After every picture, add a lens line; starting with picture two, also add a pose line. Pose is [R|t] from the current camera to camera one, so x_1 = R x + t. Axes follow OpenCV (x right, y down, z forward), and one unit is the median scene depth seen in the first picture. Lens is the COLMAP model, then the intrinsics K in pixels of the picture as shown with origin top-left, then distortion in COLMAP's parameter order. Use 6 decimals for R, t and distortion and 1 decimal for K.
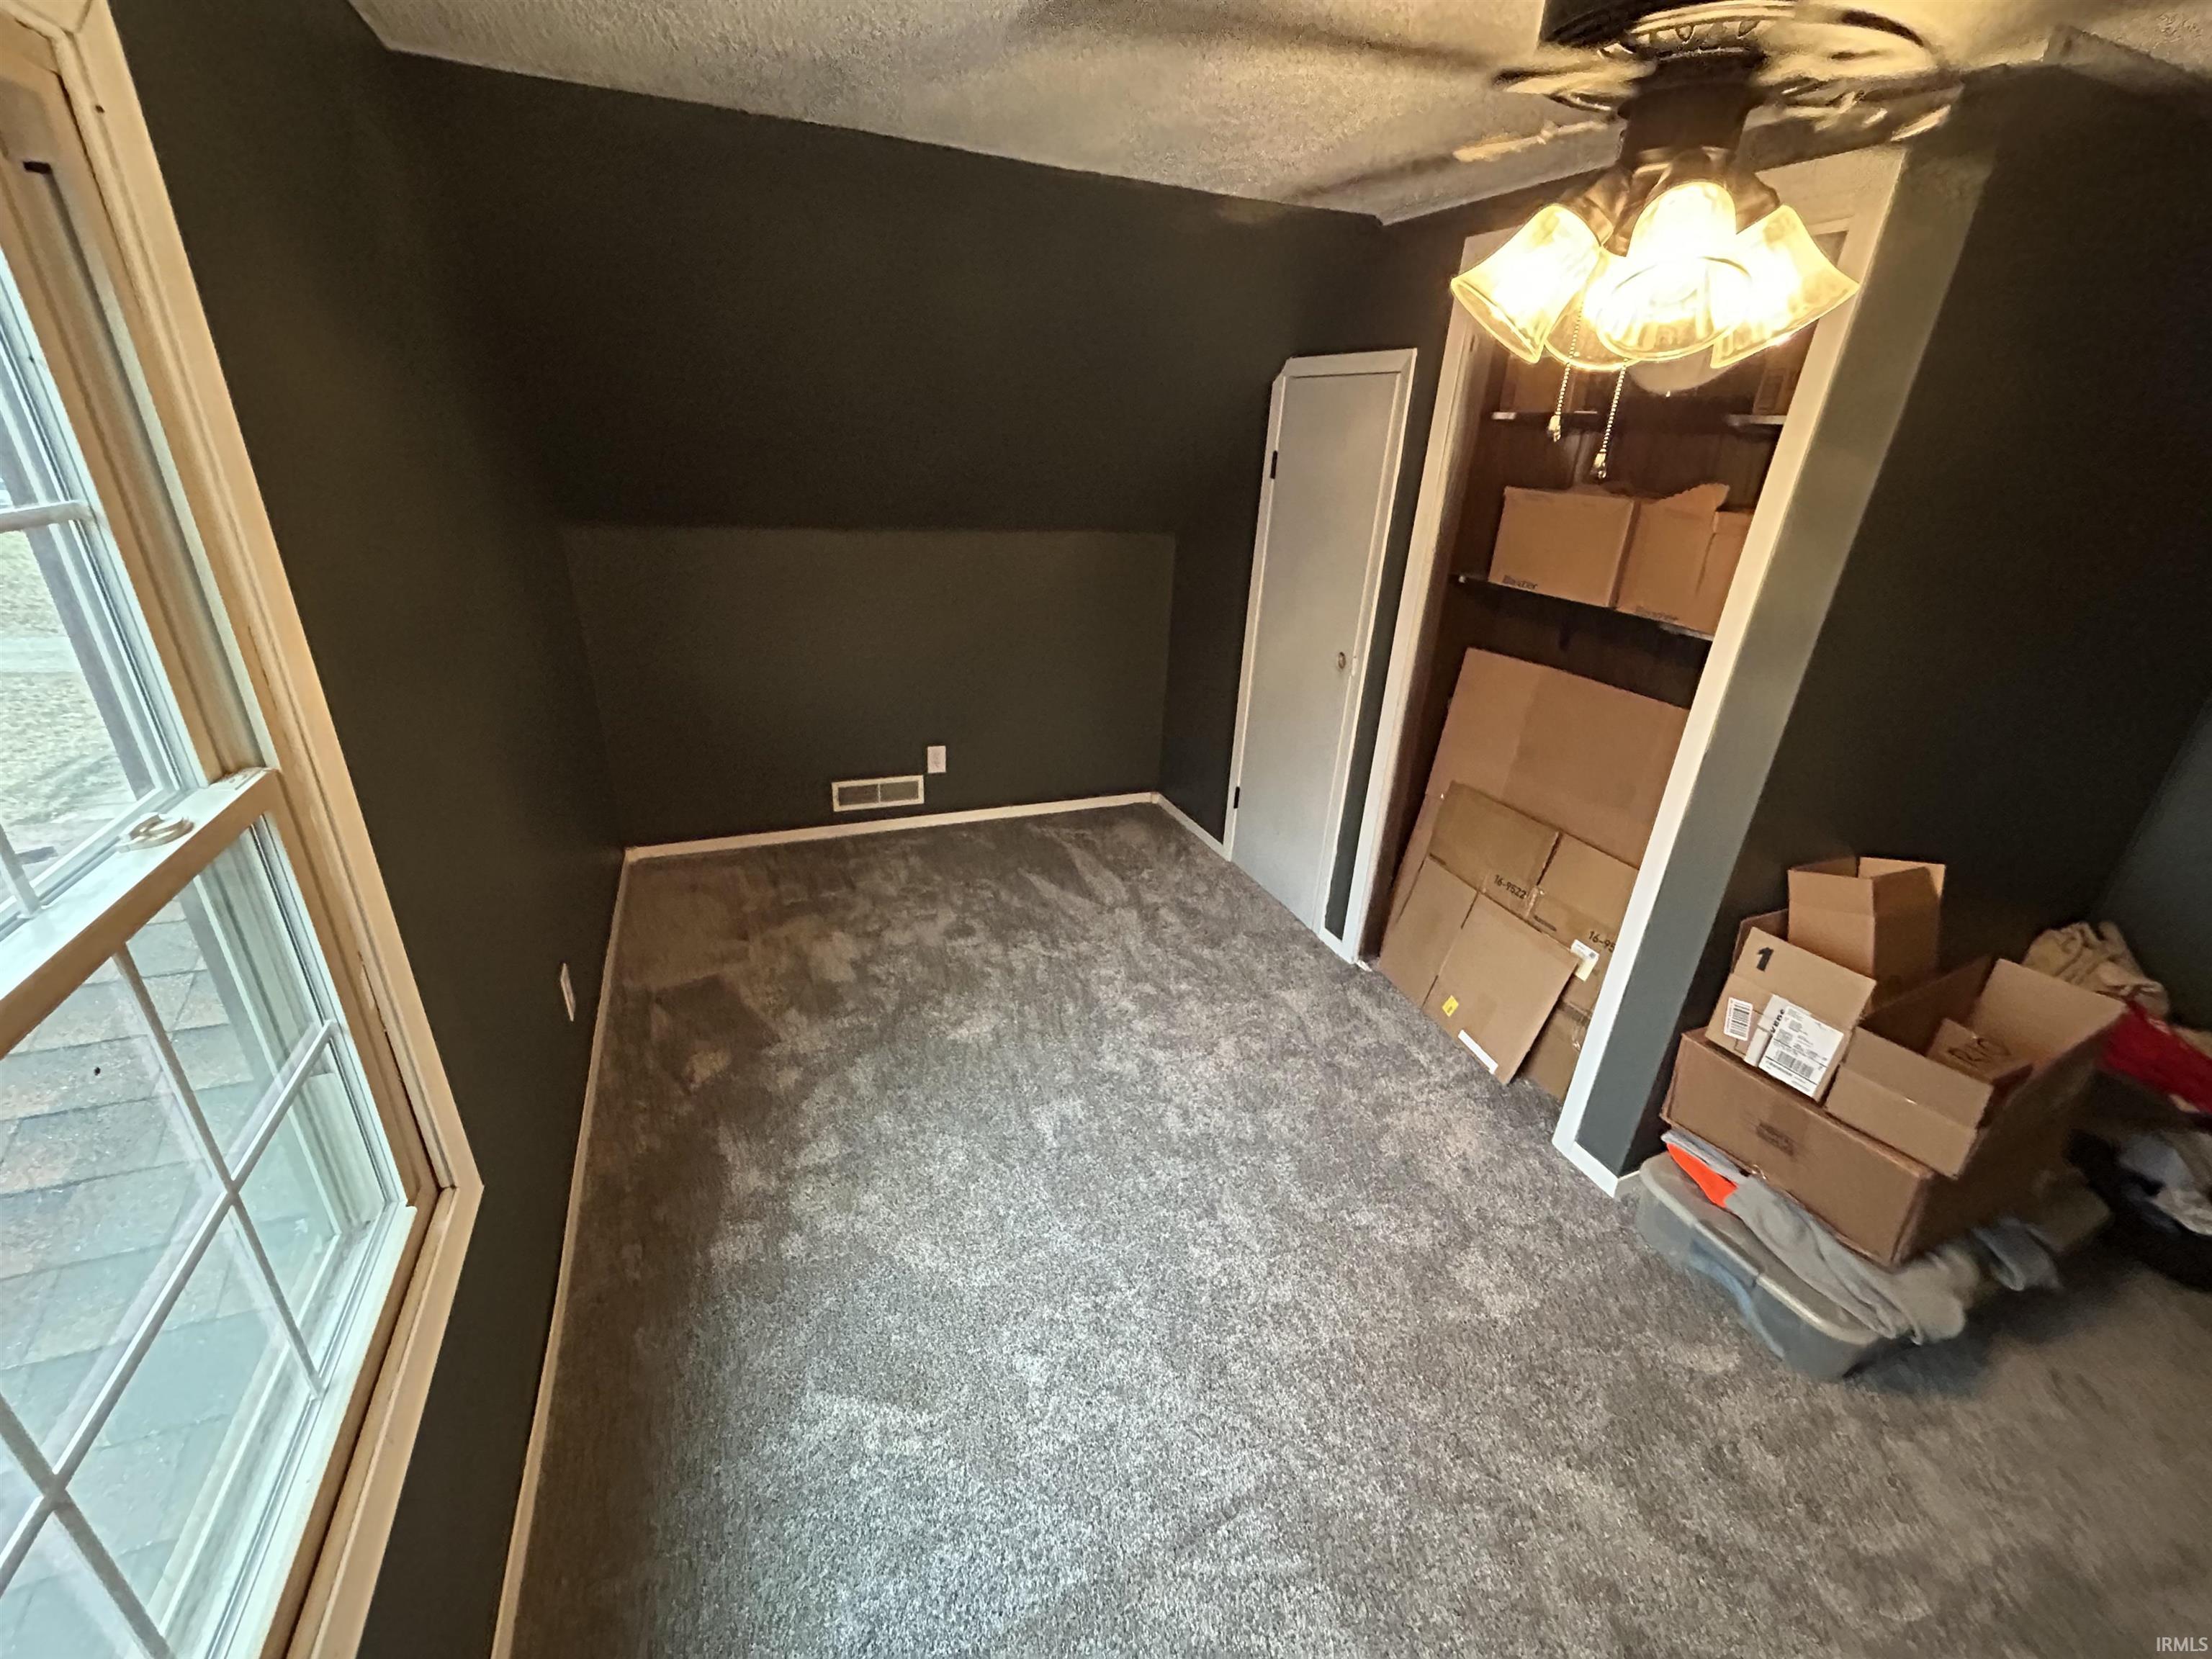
lens RADIAL K [[903.2, 0, 1101.0], [0, 903.2, 829.8], [0, 0, 1]] dist [-0.000176, 0.002432]
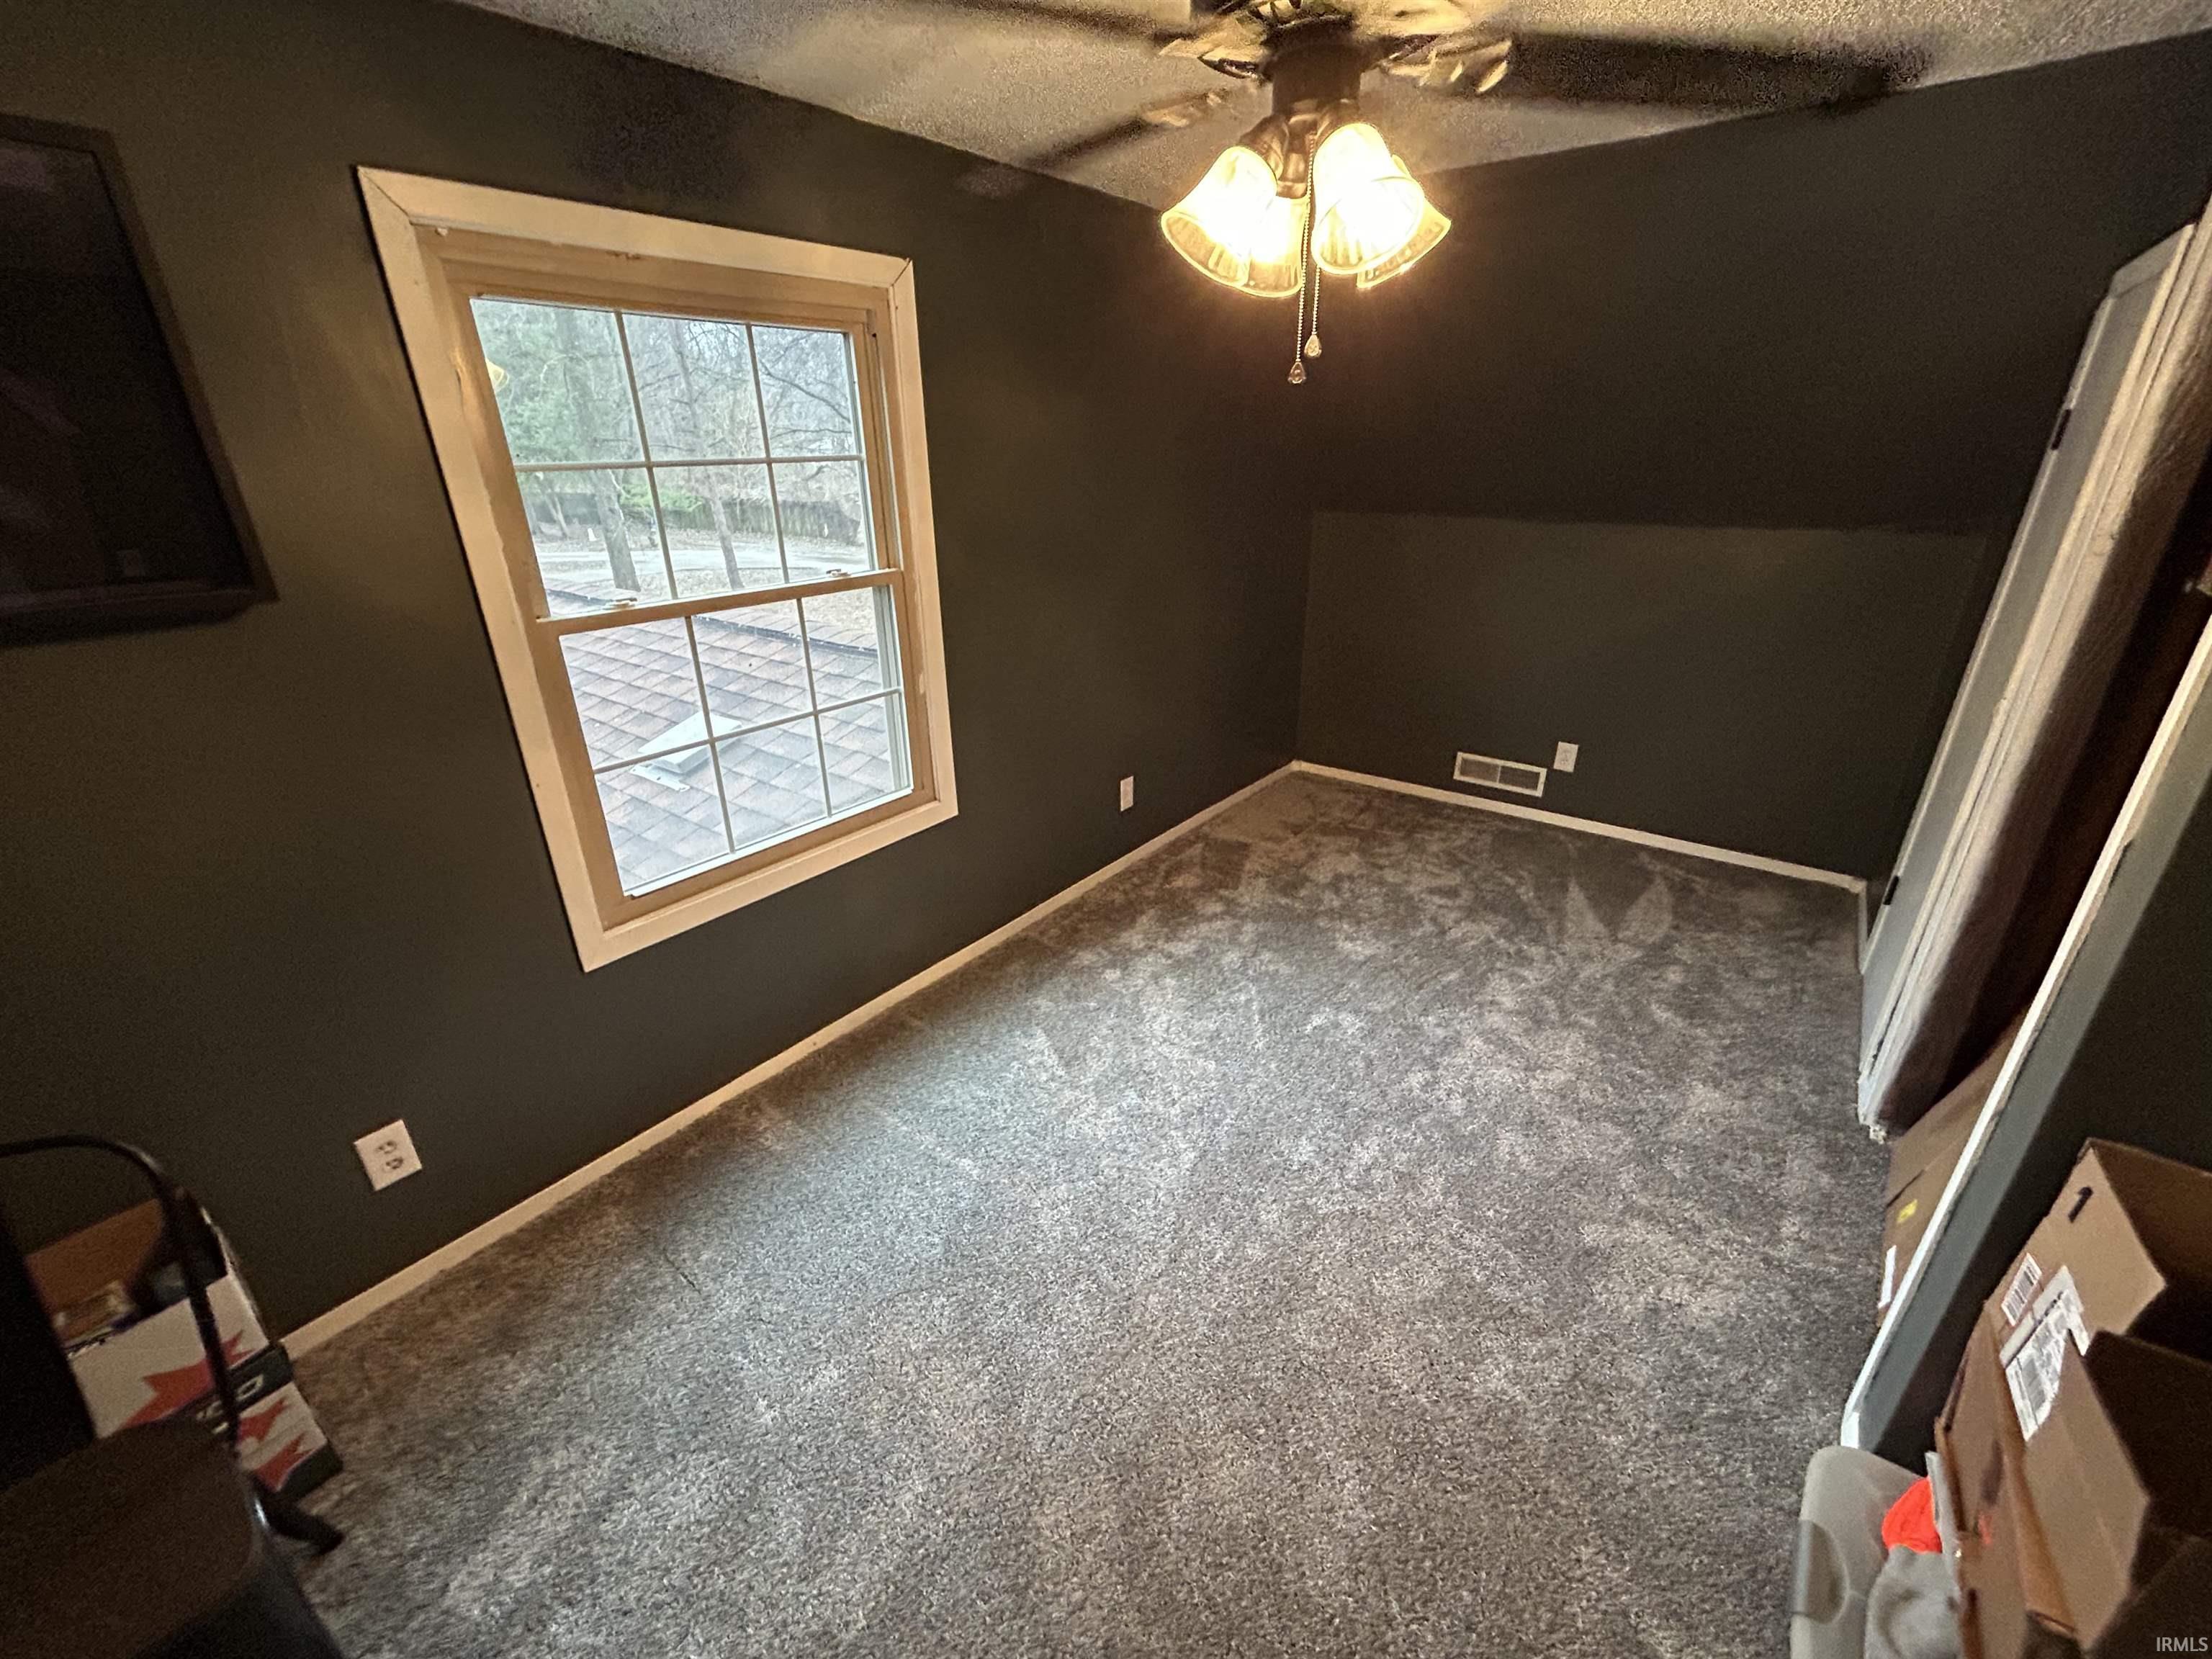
lens RADIAL K [[903.2, 0, 1101.0], [0, 903.2, 829.8], [0, 0, 1]] dist [-0.000176, 0.002432]
pose [[0.493976, 0.292242, -0.818891, 0.496148], [-0.318371, 0.937207, 0.142417, 0.021922], [0.809091, 0.190360, 0.555999, 0.077105]]
